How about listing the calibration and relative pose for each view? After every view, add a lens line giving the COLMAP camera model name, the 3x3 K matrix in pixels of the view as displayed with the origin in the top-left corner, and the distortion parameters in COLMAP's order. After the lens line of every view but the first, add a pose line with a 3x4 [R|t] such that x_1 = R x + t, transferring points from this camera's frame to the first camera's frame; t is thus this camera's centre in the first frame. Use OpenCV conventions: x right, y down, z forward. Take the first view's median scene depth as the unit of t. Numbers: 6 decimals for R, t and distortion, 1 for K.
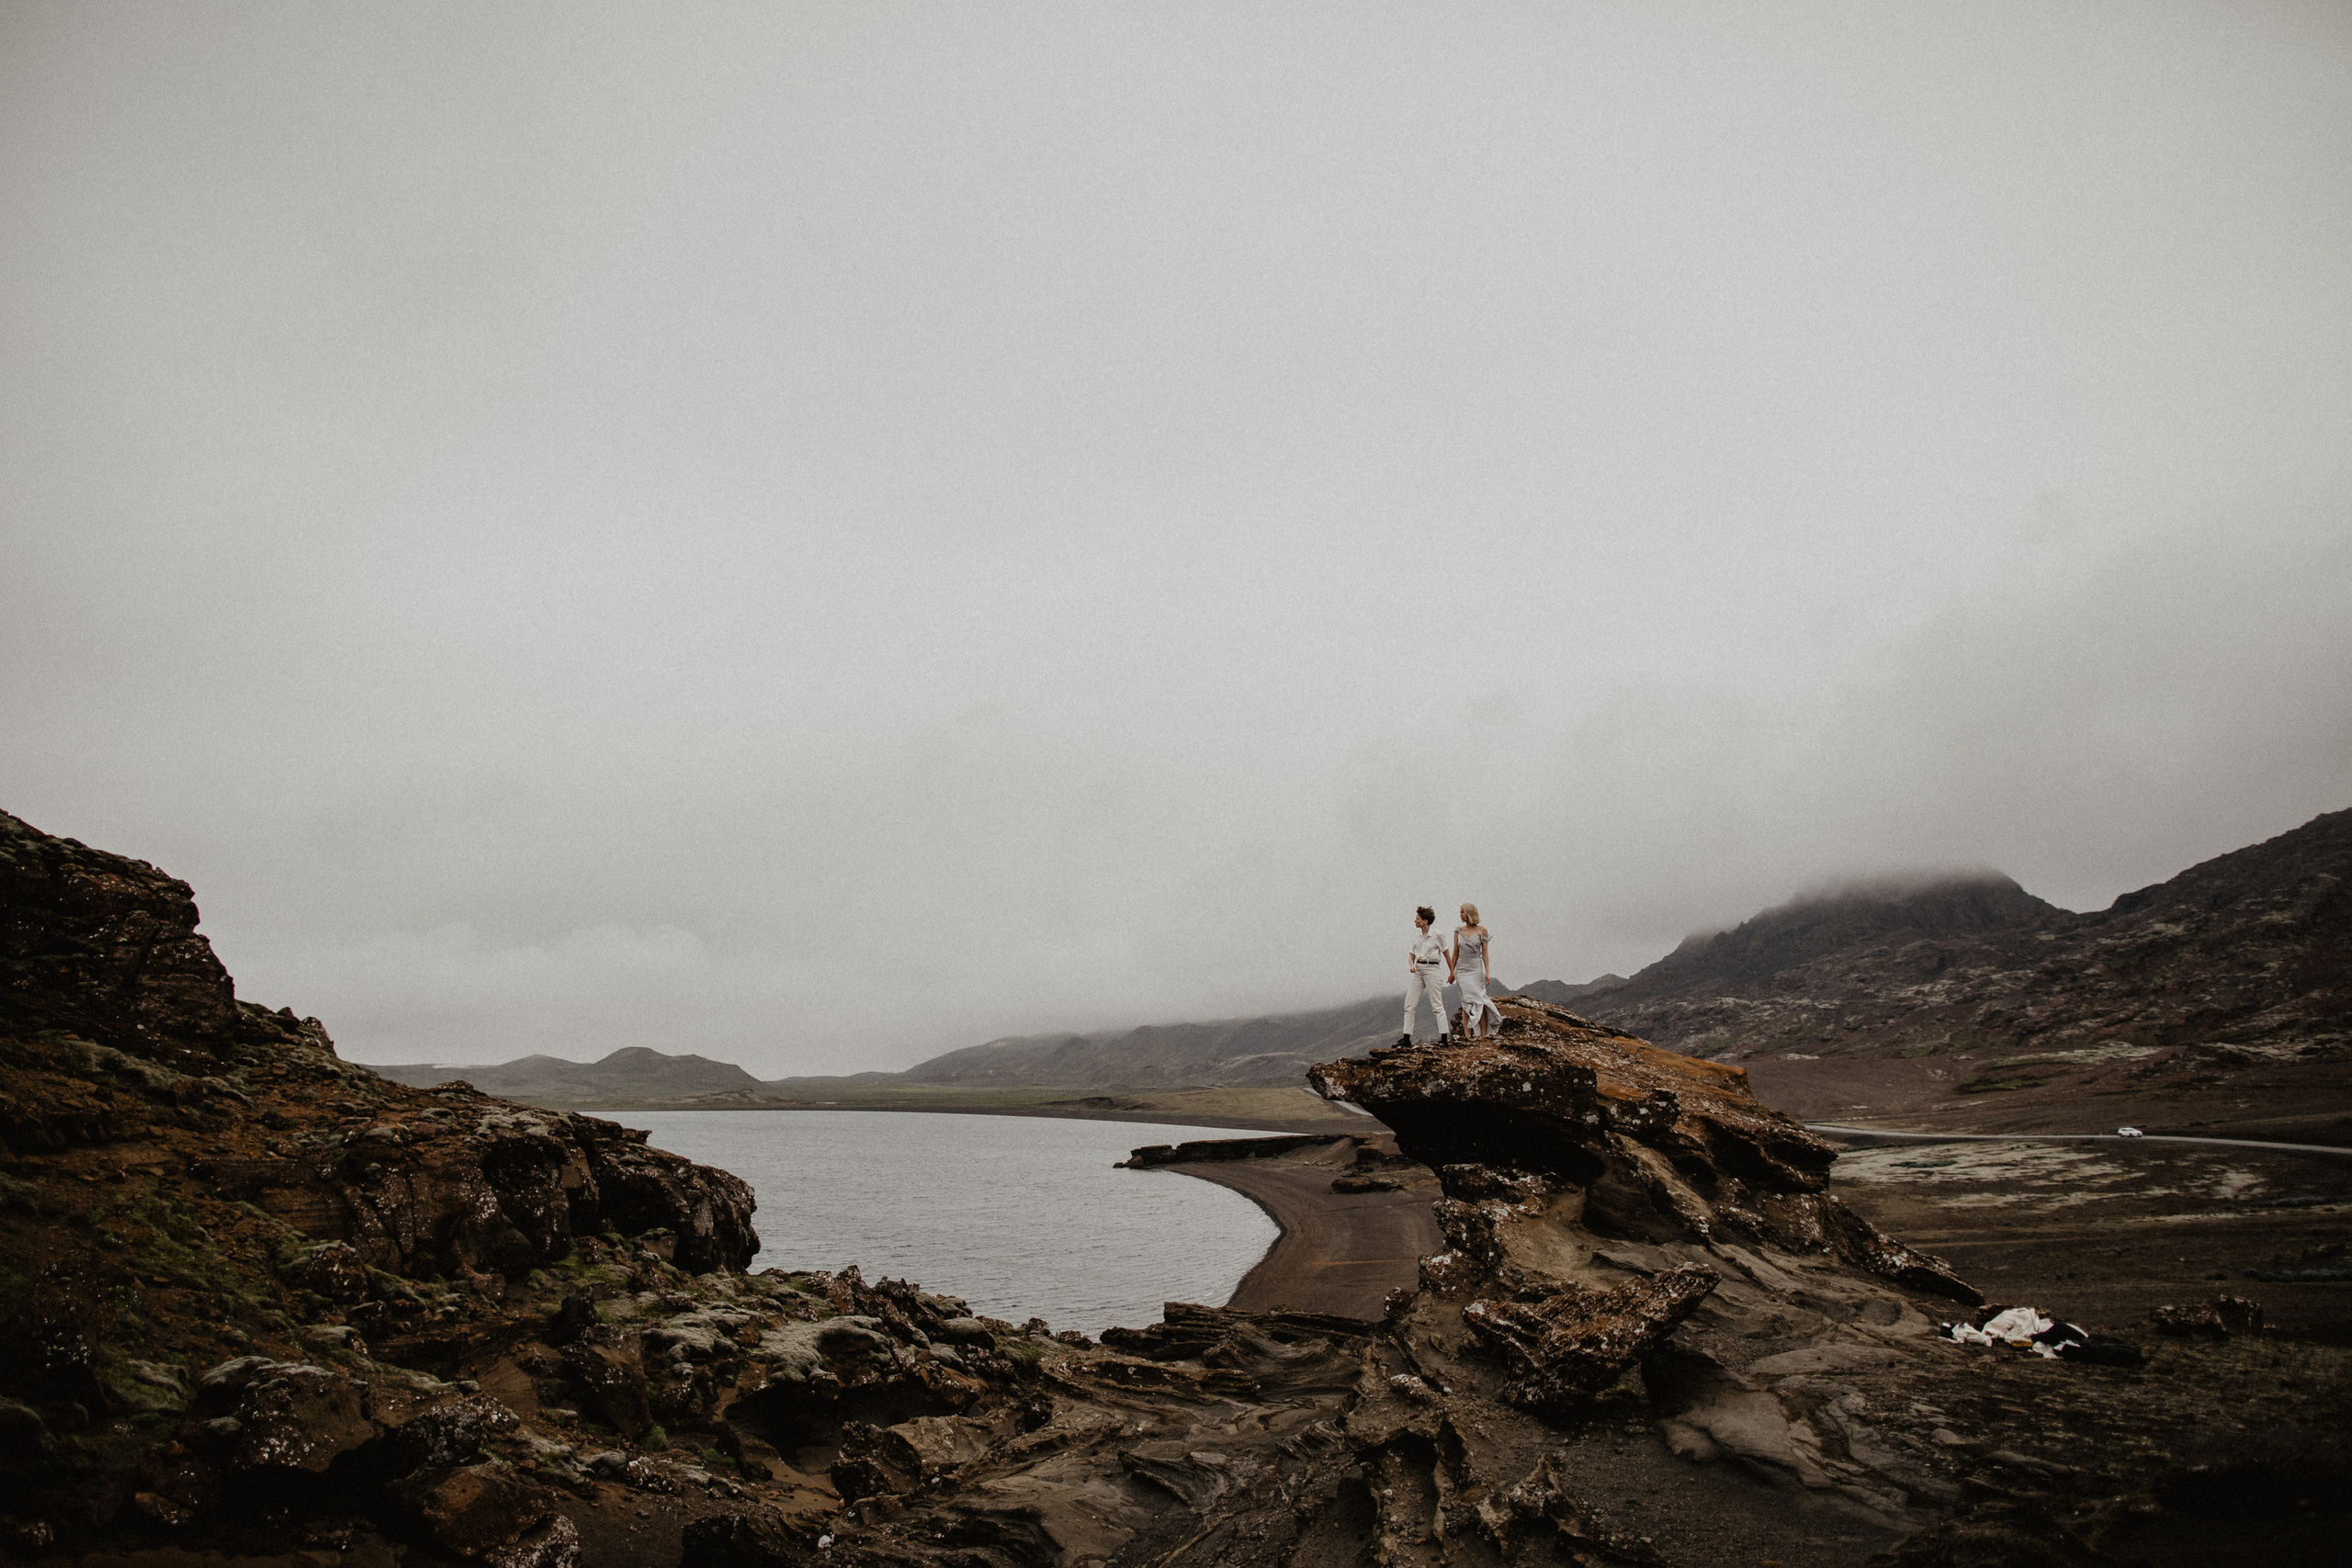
lens RADIAL K [[1688.5, 0, 1182.2], [0, 1688.5, 791.7], [0, 0, 1]] dist [-0.044059, 0.042418]
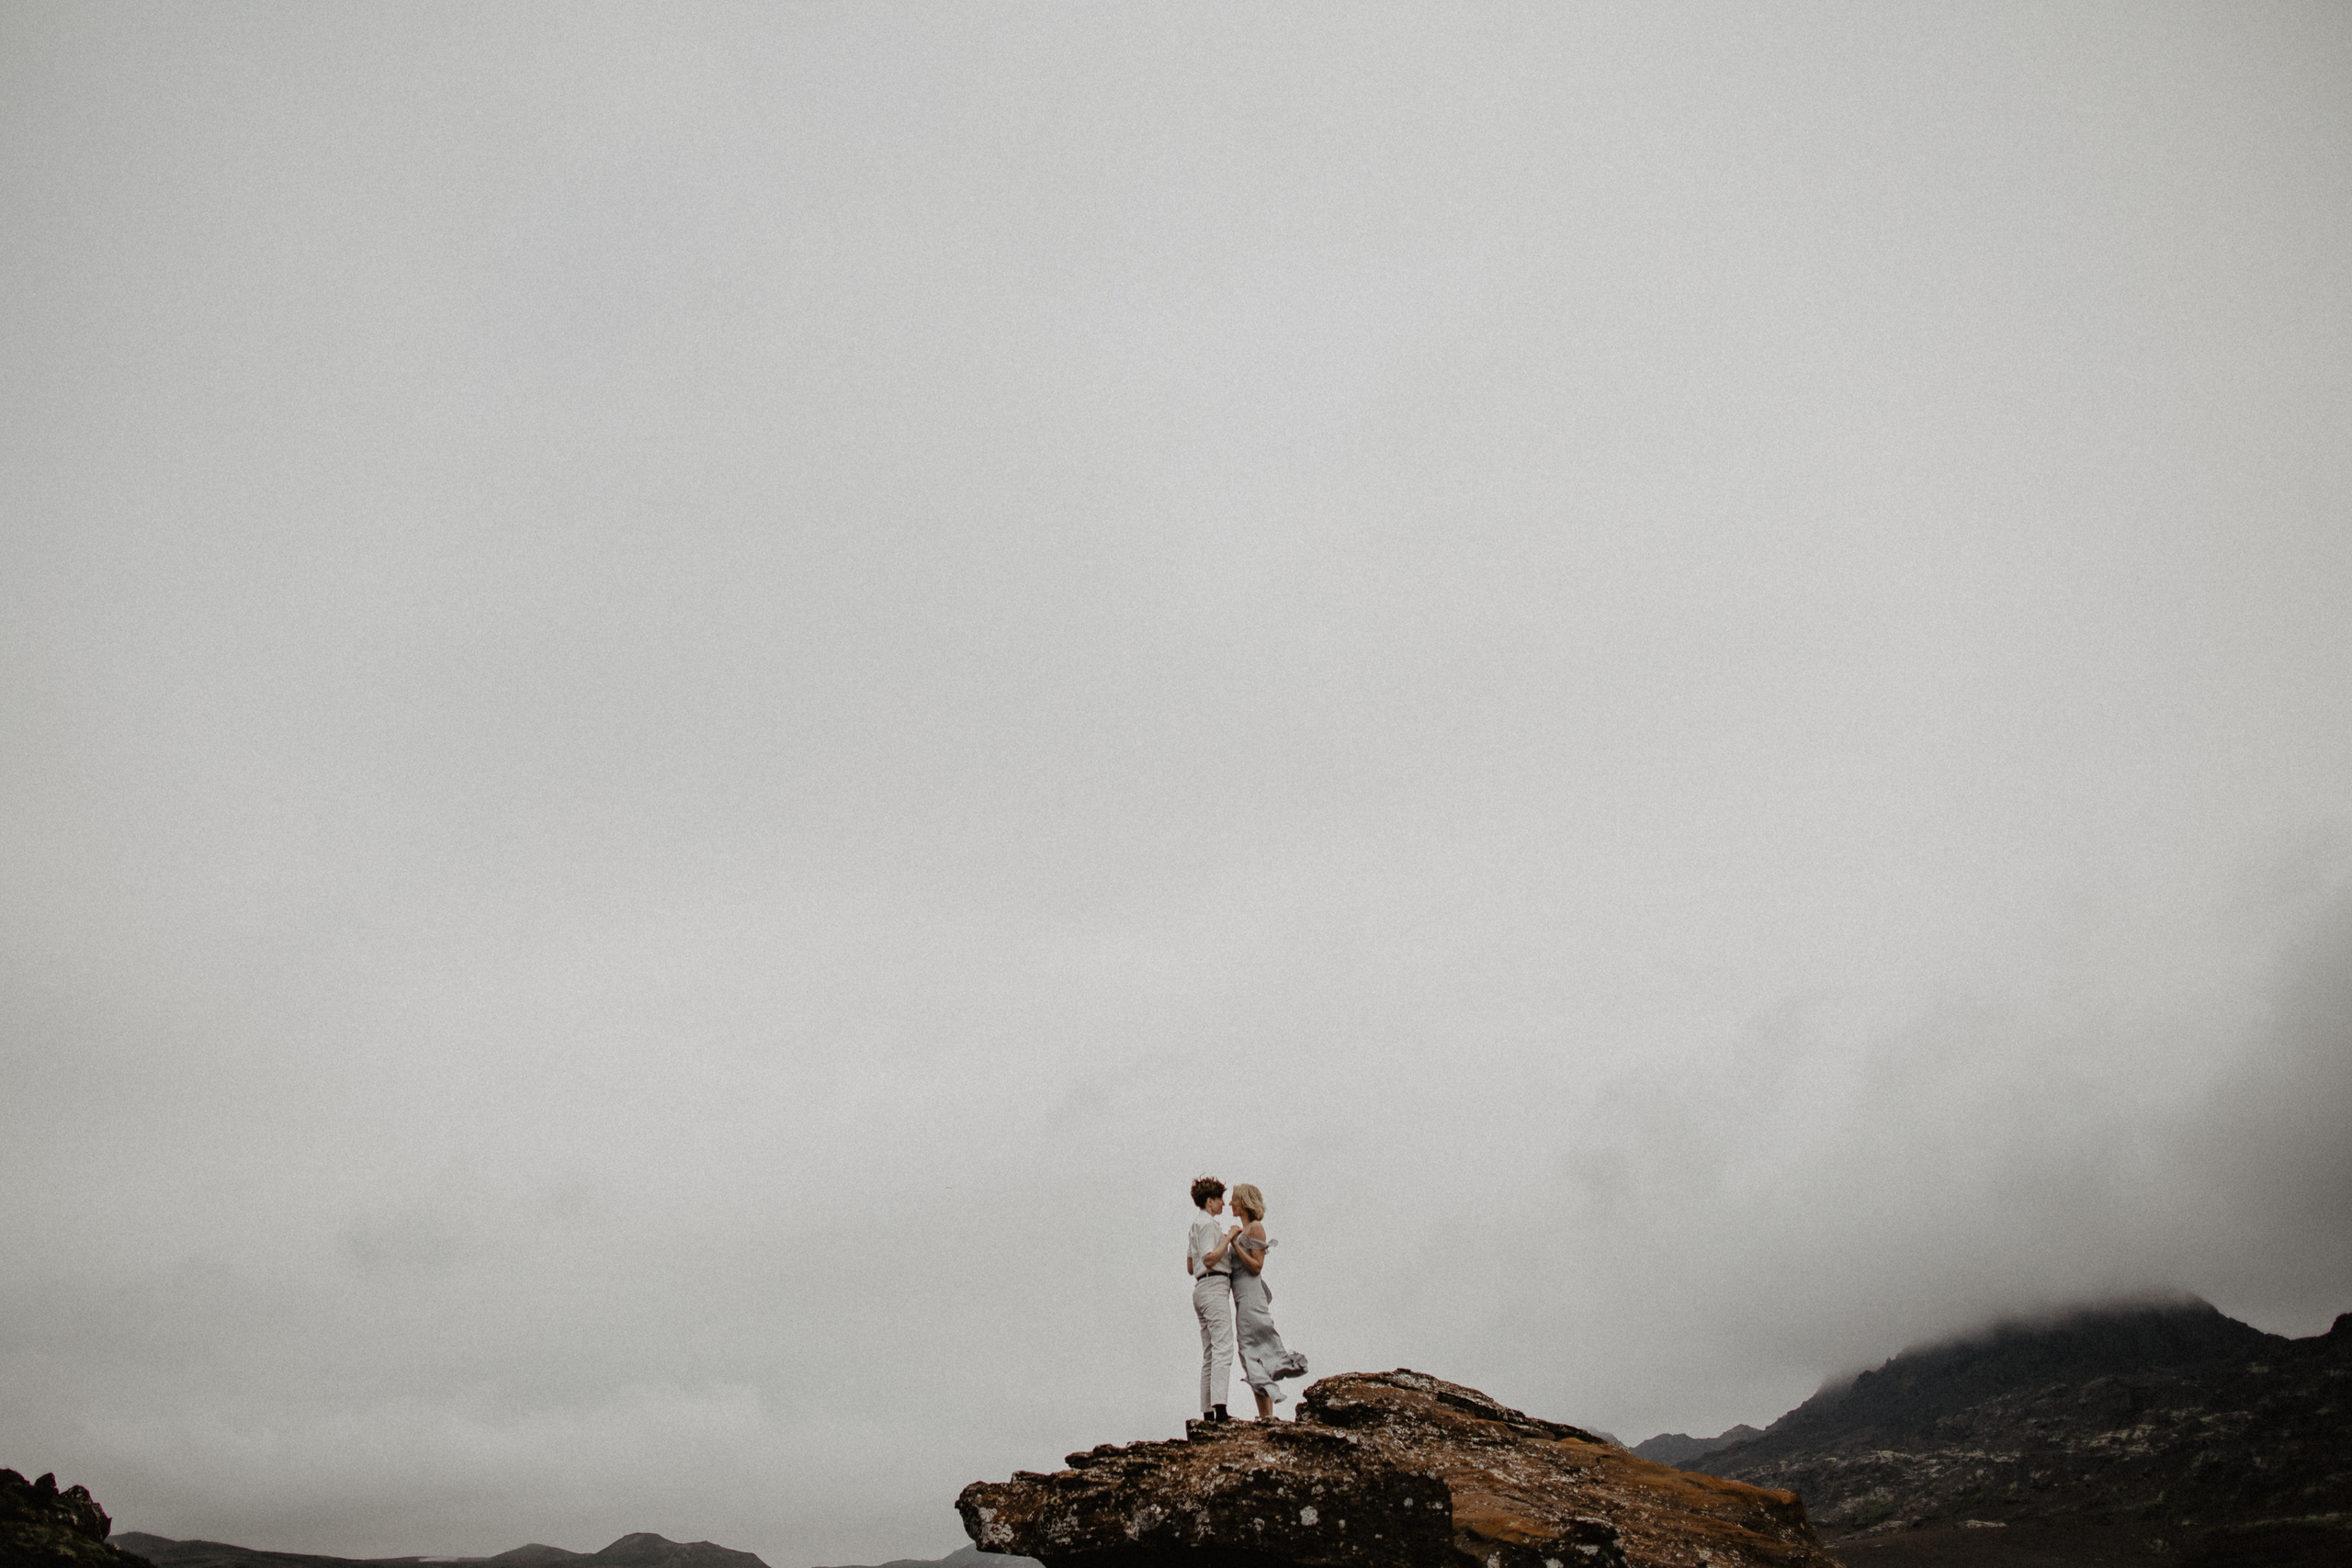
lens RADIAL K [[1688.5, 0, 1140.9], [0, 1688.5, 747.0], [0, 0, 1]] dist [-0.044059, 0.042418]
pose [[0.996376, -0.047992, -0.070230, 0.072850], [0.026111, 0.958336, -0.284449, 0.034136], [0.080955, 0.281584, 0.956115, 0.158502]]
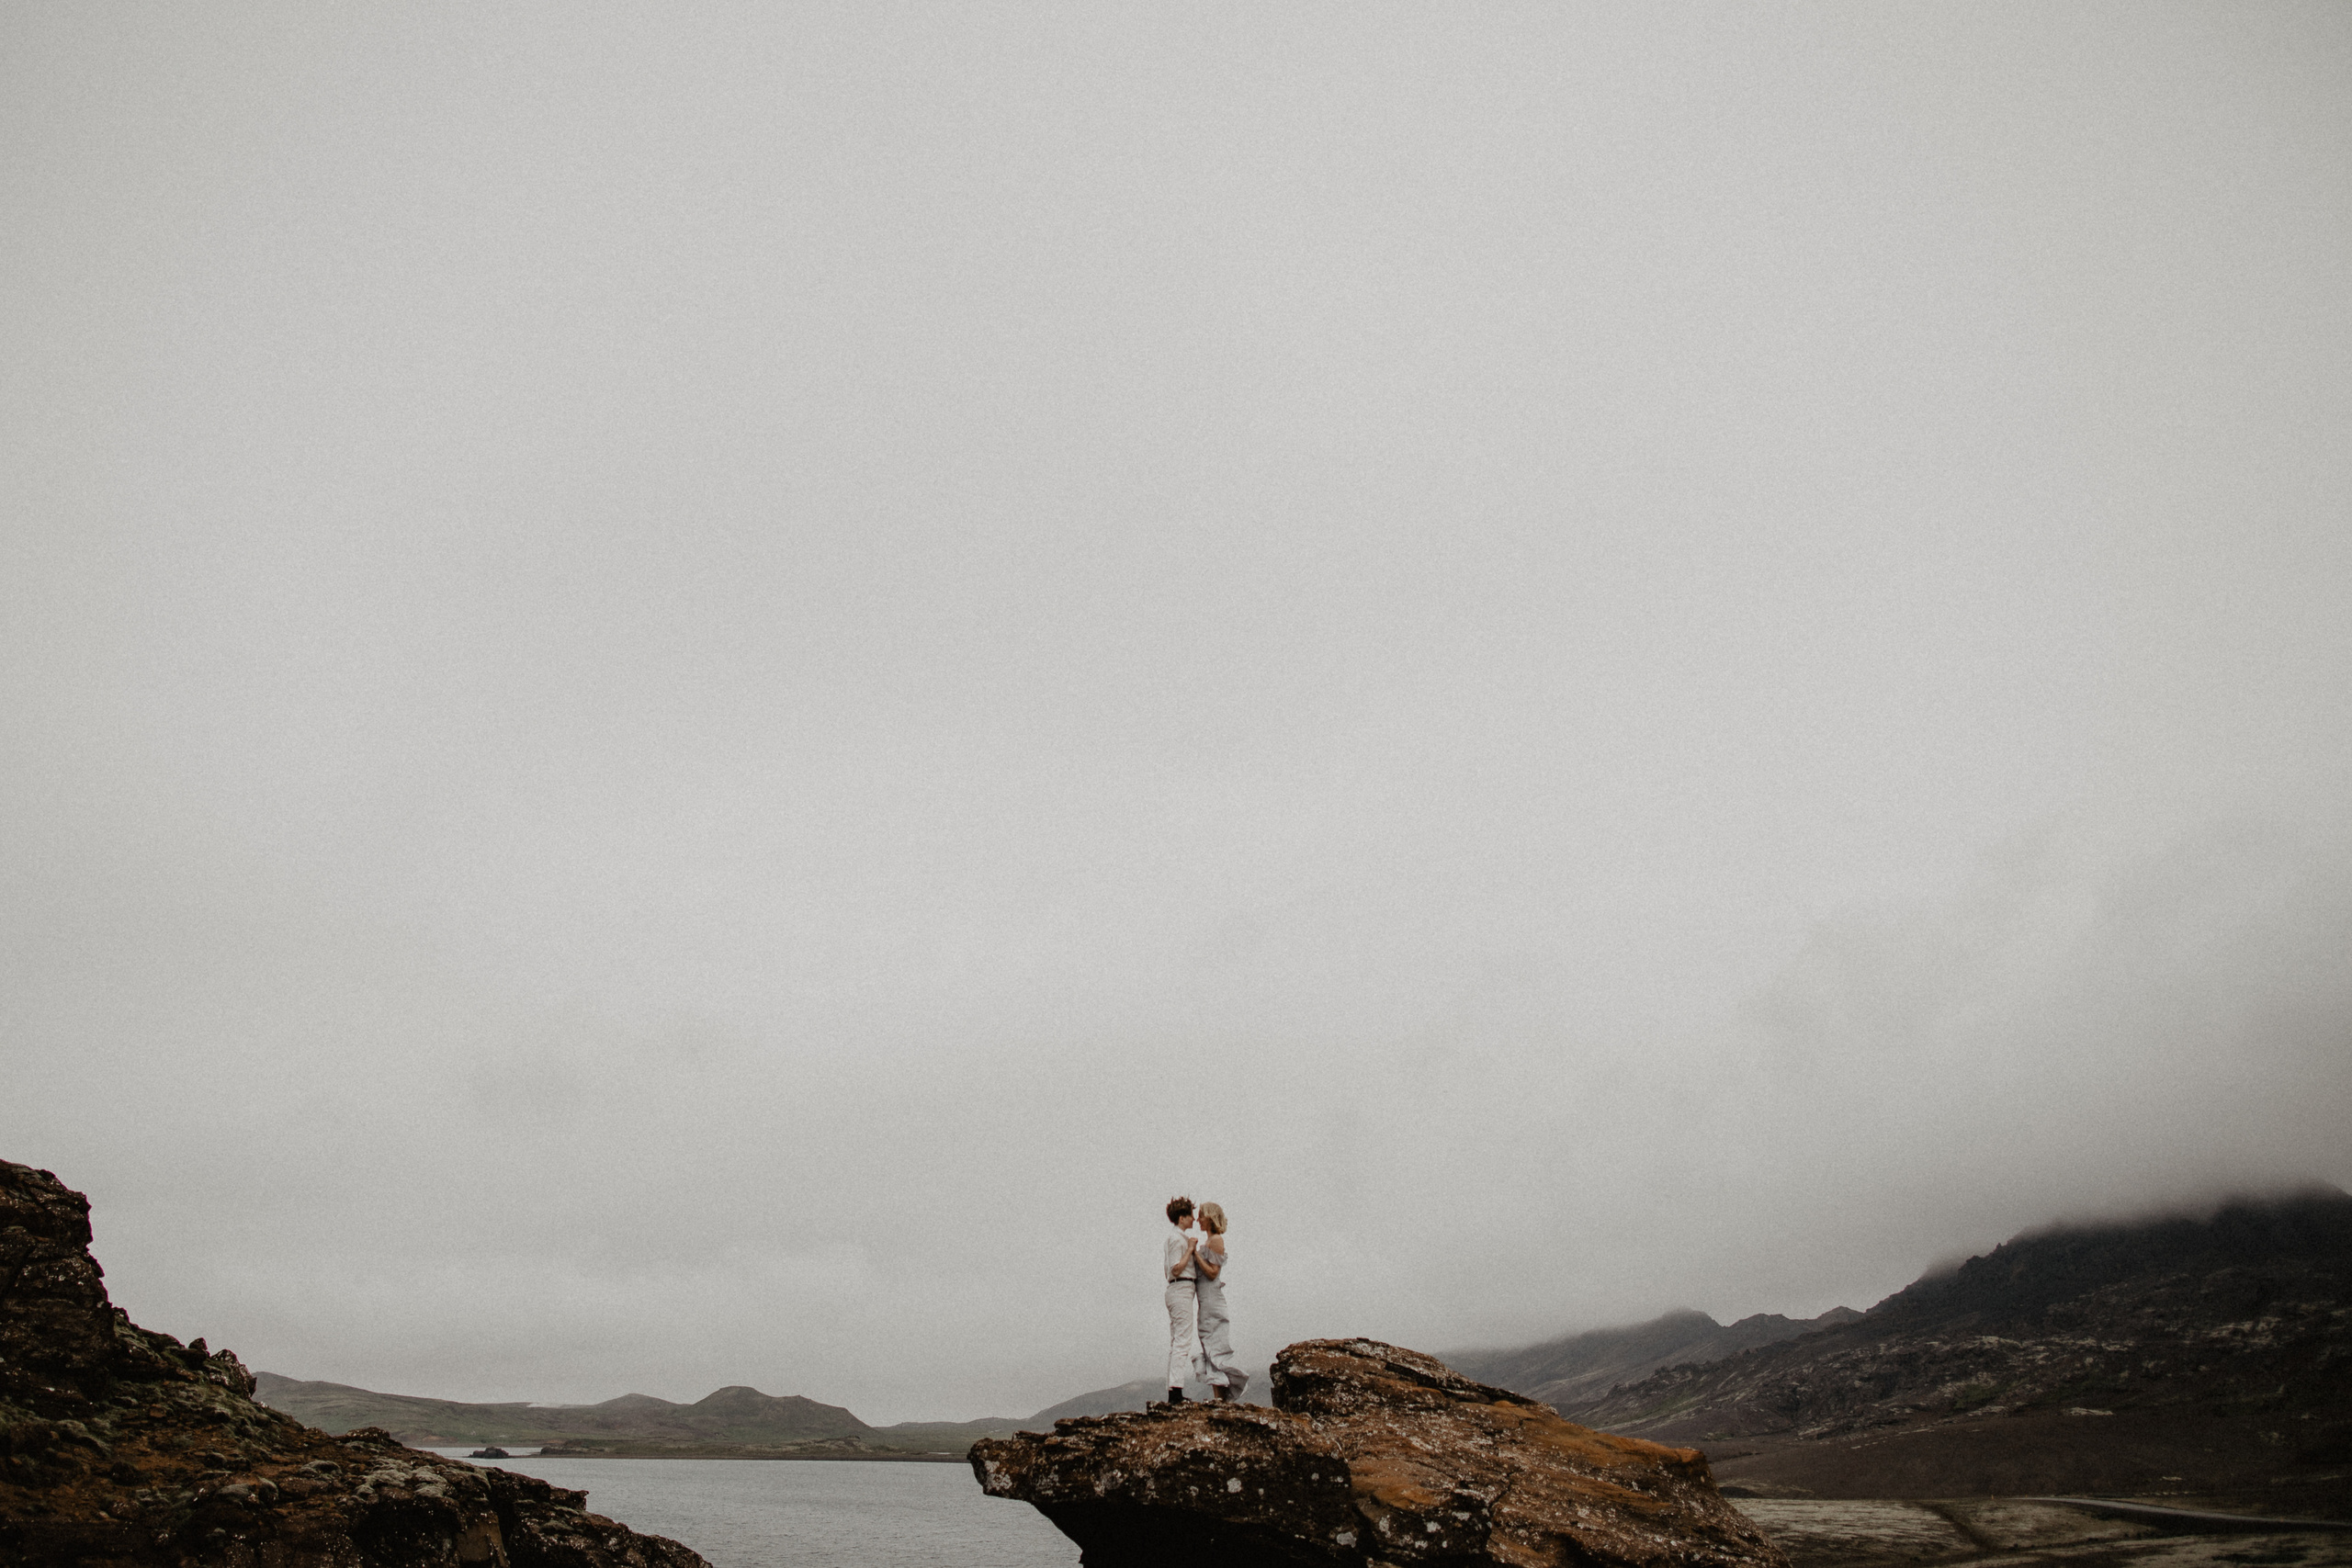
lens RADIAL K [[1774.4, 0, 1115.6], [0, 1774.4, 768.9], [0, 0, 1]] dist [-0.046059, 0.046634]
pose [[0.988919, -0.038805, -0.143295, 0.097324], [0.011406, 0.982240, -0.187279, 0.010725], [0.148017, 0.183570, 0.971799, 0.100009]]
